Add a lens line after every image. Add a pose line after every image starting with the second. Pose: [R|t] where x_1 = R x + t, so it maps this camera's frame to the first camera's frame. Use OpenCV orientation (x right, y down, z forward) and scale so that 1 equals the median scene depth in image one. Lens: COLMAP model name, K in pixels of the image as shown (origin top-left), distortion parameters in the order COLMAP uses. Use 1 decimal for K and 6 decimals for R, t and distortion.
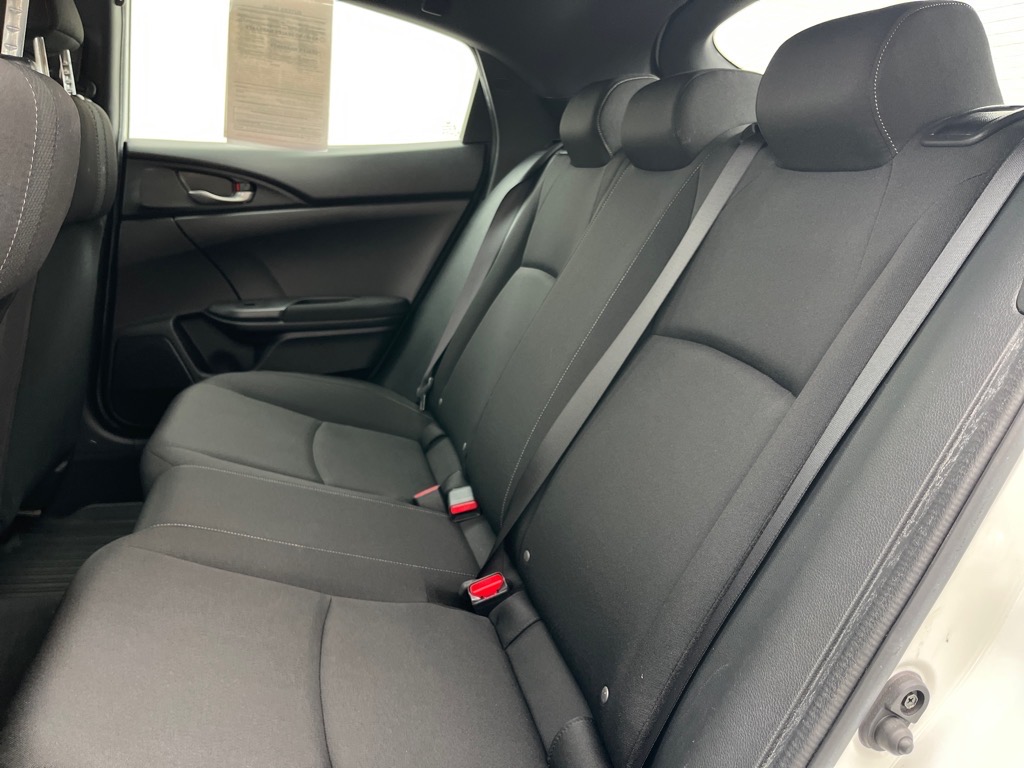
lens RADIAL K [[775.9, 0, 506.3], [0, 775.9, 378.7], [0, 0, 1]] dist [0.055428, -0.081686]
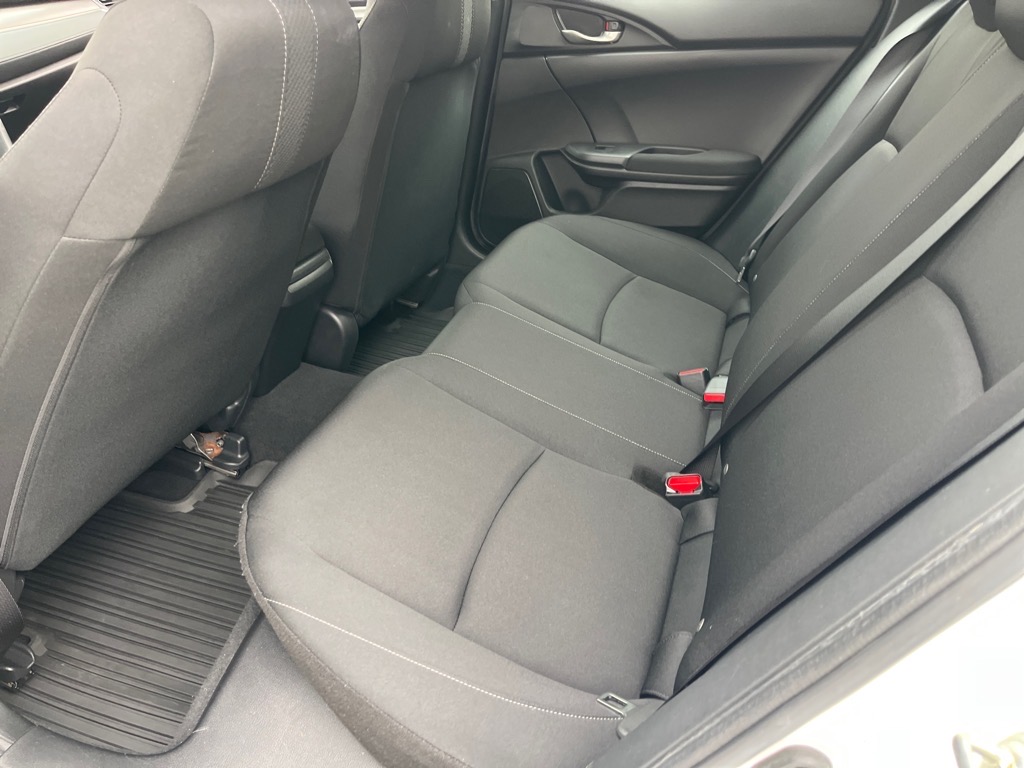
lens RADIAL K [[775.9, 0, 506.3], [0, 775.9, 378.7], [0, 0, 1]] dist [0.055428, -0.081686]
pose [[0.844289, 0.249057, -0.474497, 0.135492], [-0.129604, 0.954053, 0.270160, -0.068008], [0.519980, -0.166597, 0.837775, 0.016561]]
